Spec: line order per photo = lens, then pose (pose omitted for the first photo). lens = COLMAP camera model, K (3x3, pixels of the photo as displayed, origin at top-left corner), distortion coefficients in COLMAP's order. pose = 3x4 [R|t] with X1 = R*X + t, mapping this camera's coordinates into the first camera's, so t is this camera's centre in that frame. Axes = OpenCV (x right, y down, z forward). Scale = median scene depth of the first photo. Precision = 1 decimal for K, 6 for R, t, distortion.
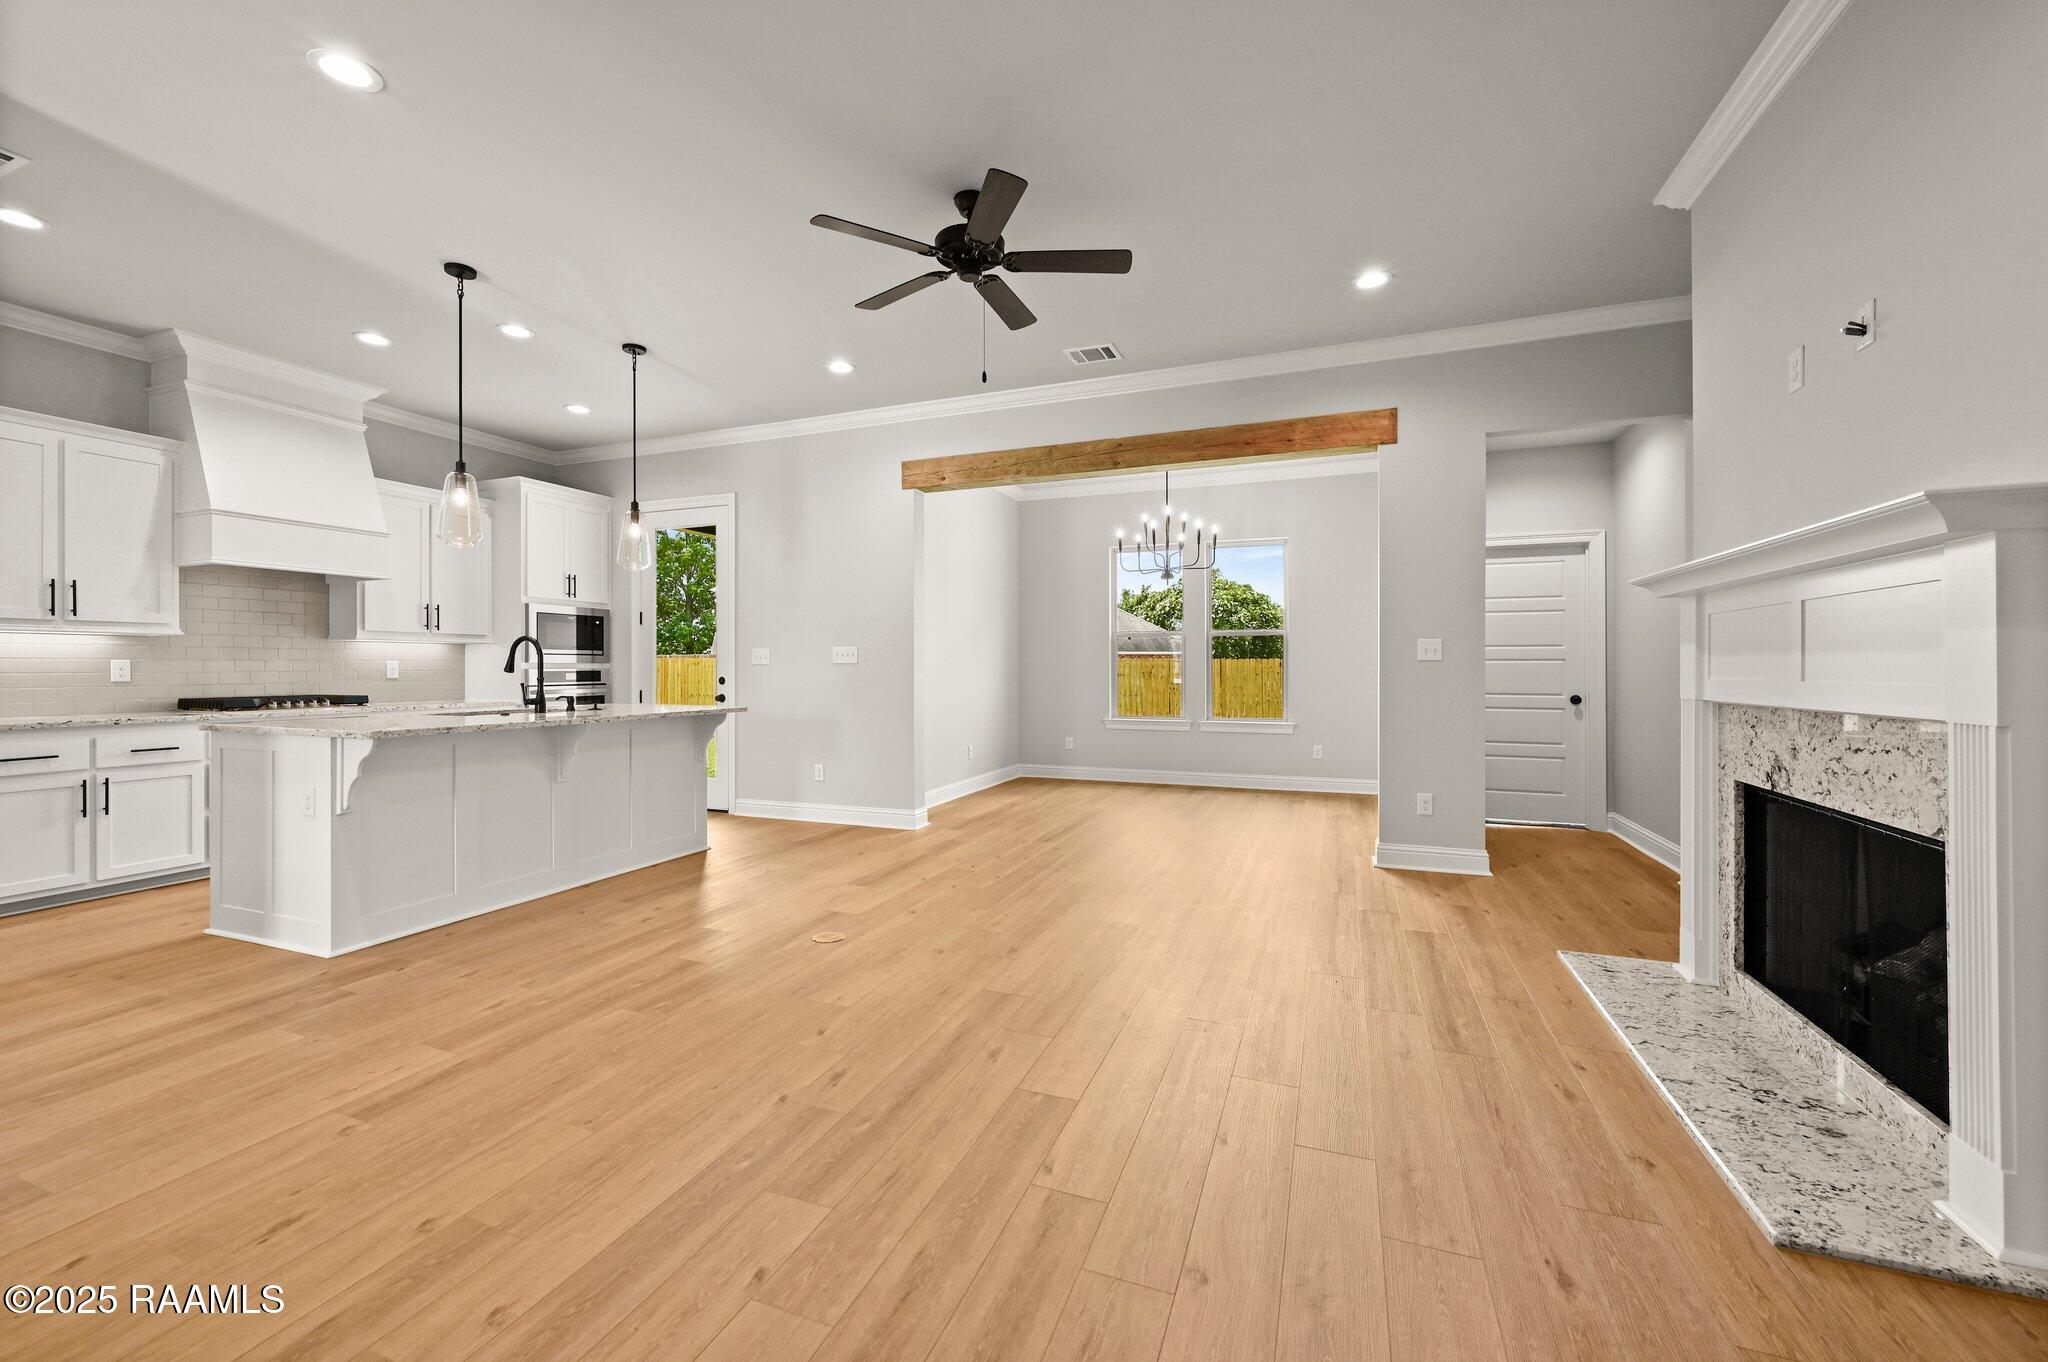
lens RADIAL K [[812.6, 0, 1003.8], [0, 812.6, 669.7], [0, 0, 1]] dist [0.002262, 0.000241]
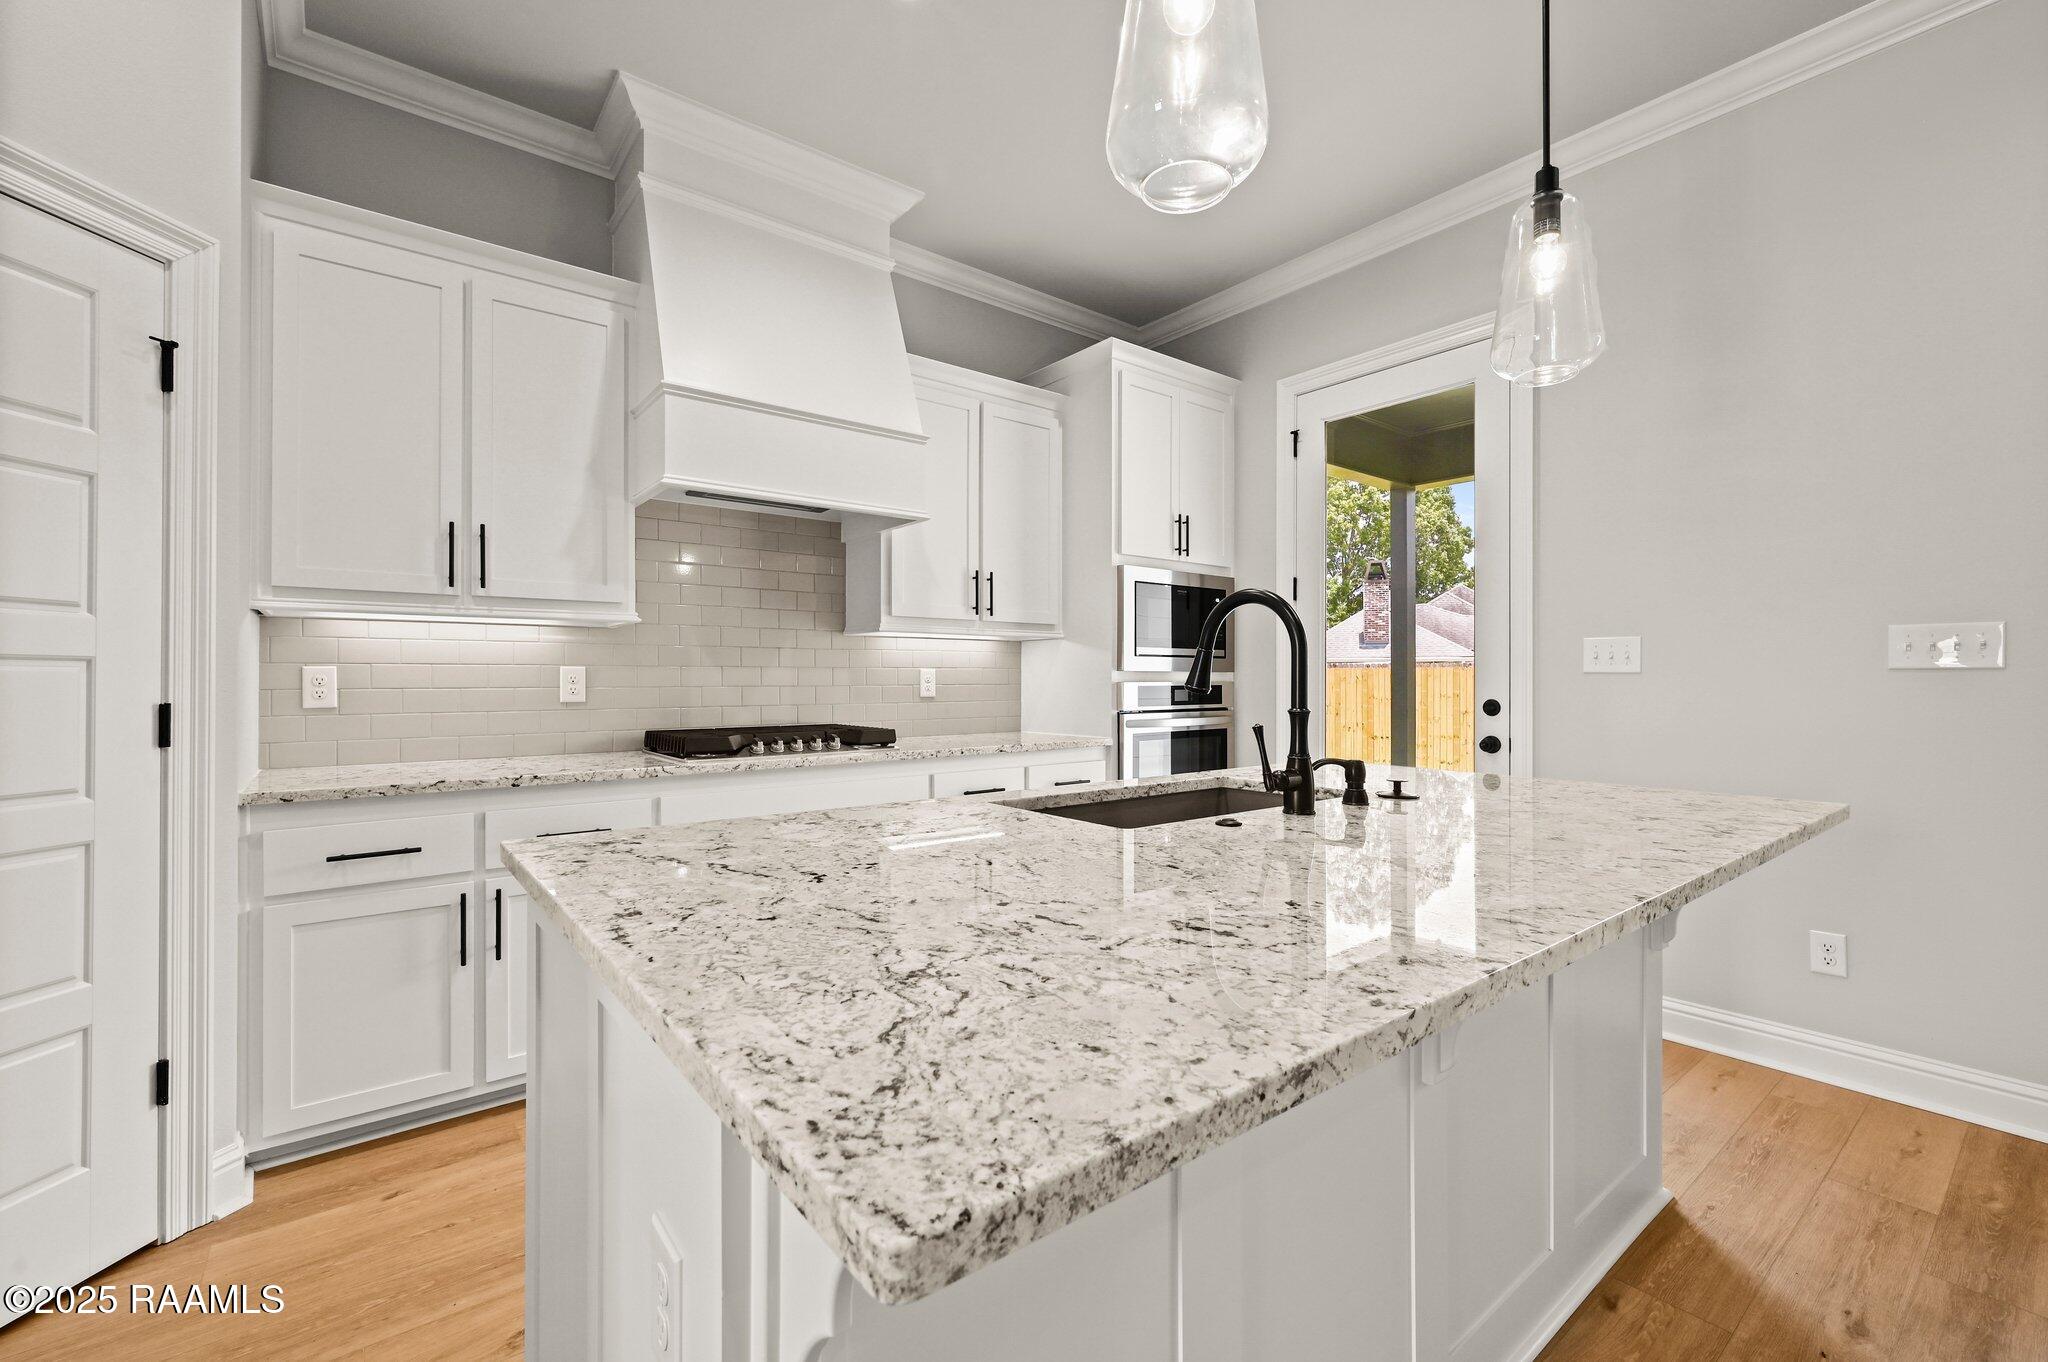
lens RADIAL K [[857.9, 0, 1030.0], [0, 857.9, 679.7], [0, 0, 1]] dist [0.000211, 0.000042]
pose [[0.871698, 0.000515, -0.490044, -0.435140], [-0.001652, 0.999997, -0.001888, -0.001339], [0.490041, 0.002455, 0.871696, 0.561781]]
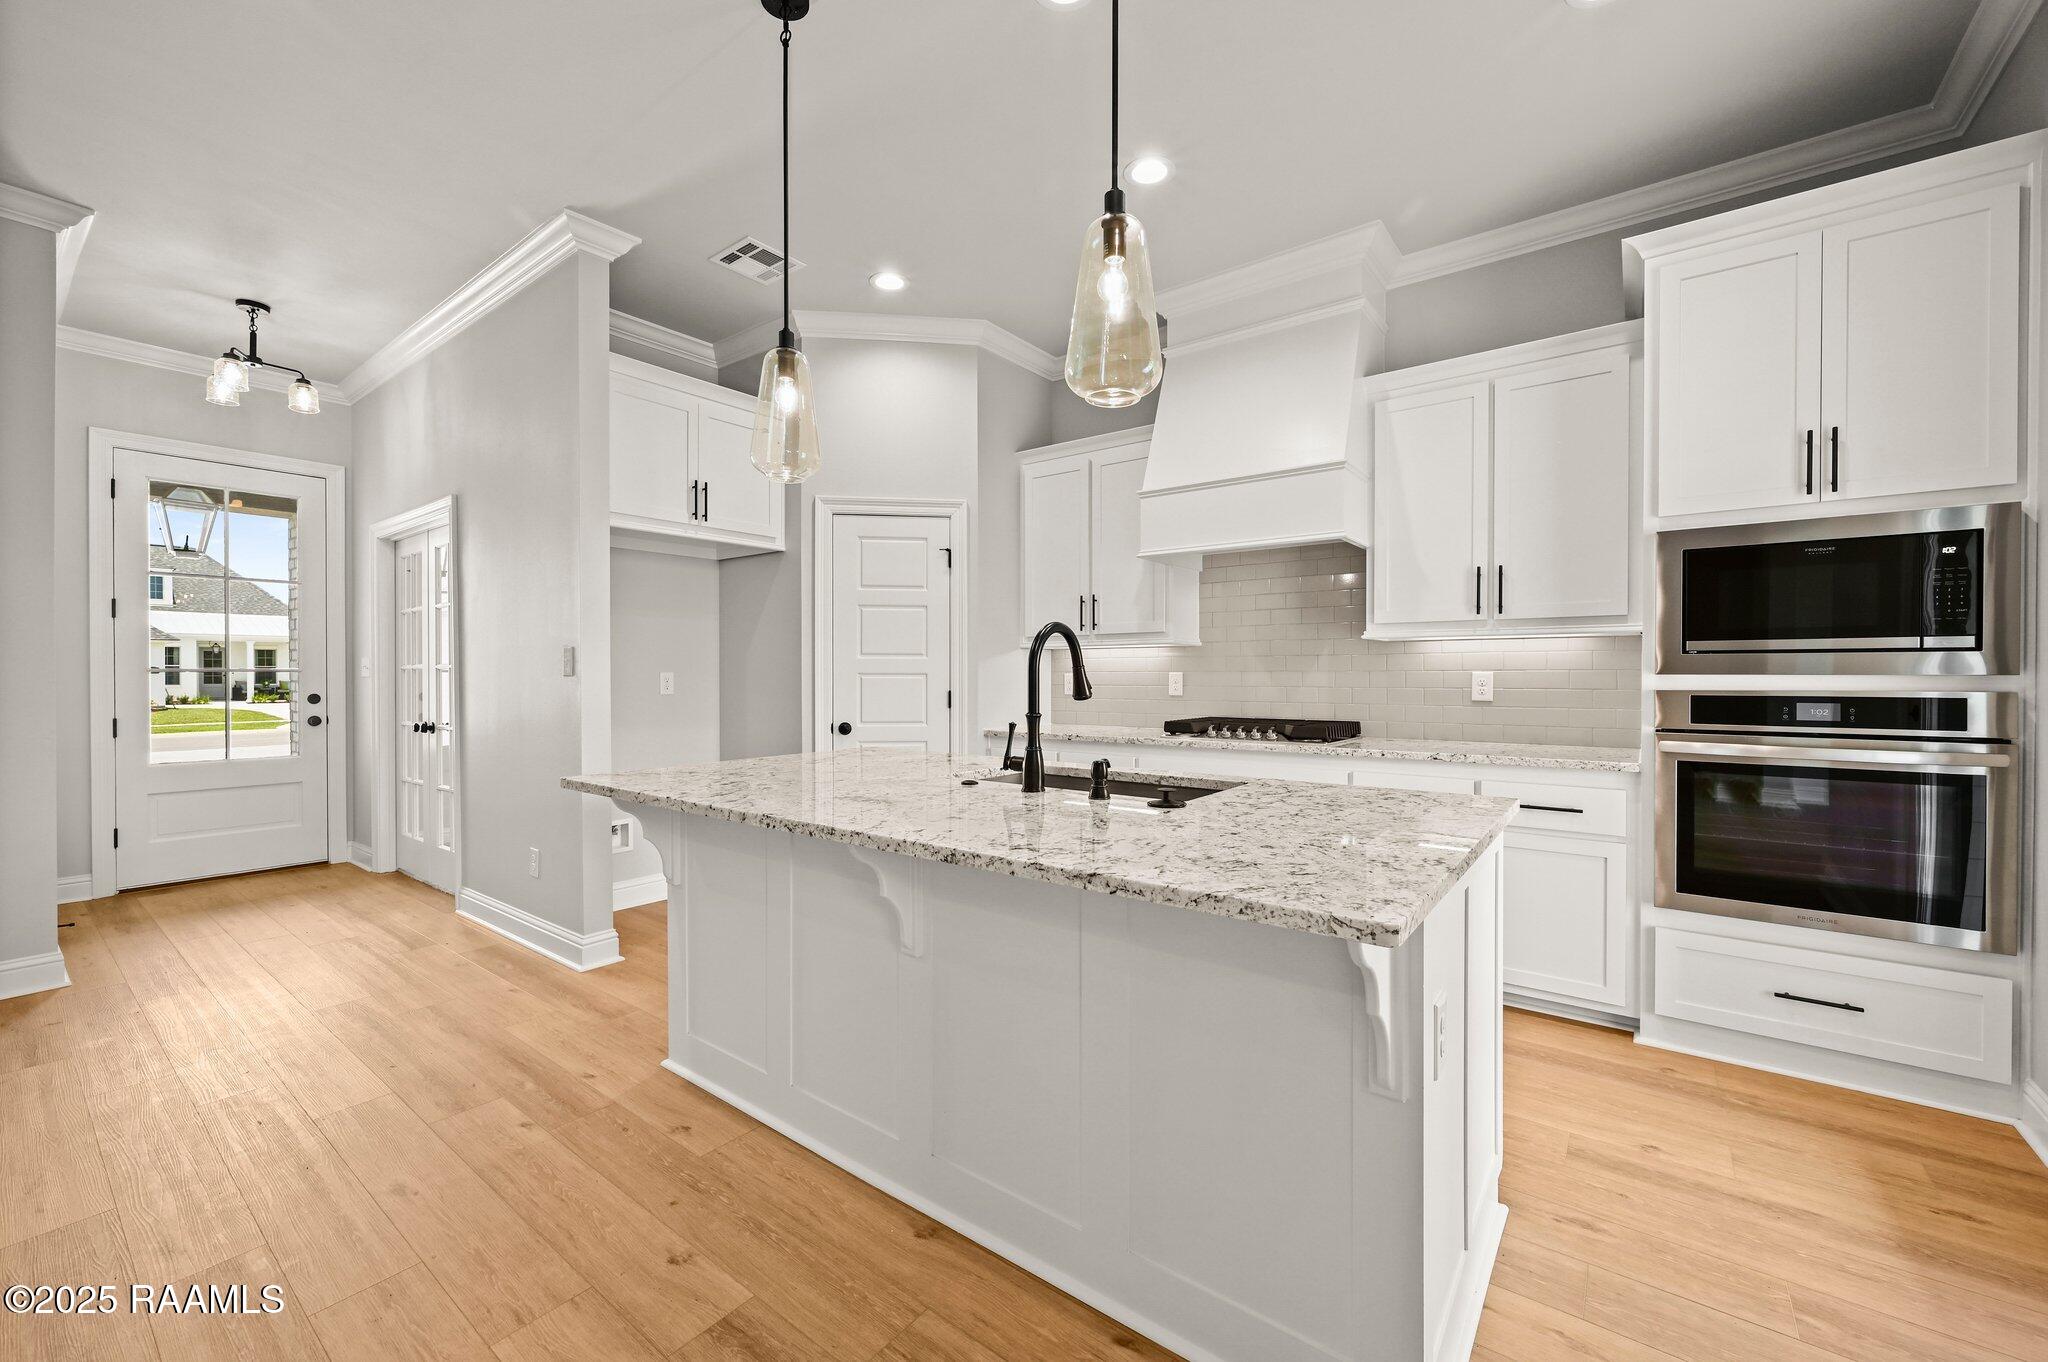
lens RADIAL K [[812.6, 0, 1022.9], [0, 812.6, 680.7], [0, 0, 1]] dist [0.002262, 0.000241]
pose [[-0.268376, 0.010898, -0.963252, -0.118320], [-0.000613, 0.999934, 0.011484, -0.011945], [0.963314, 0.003673, -0.268352, 0.998448]]
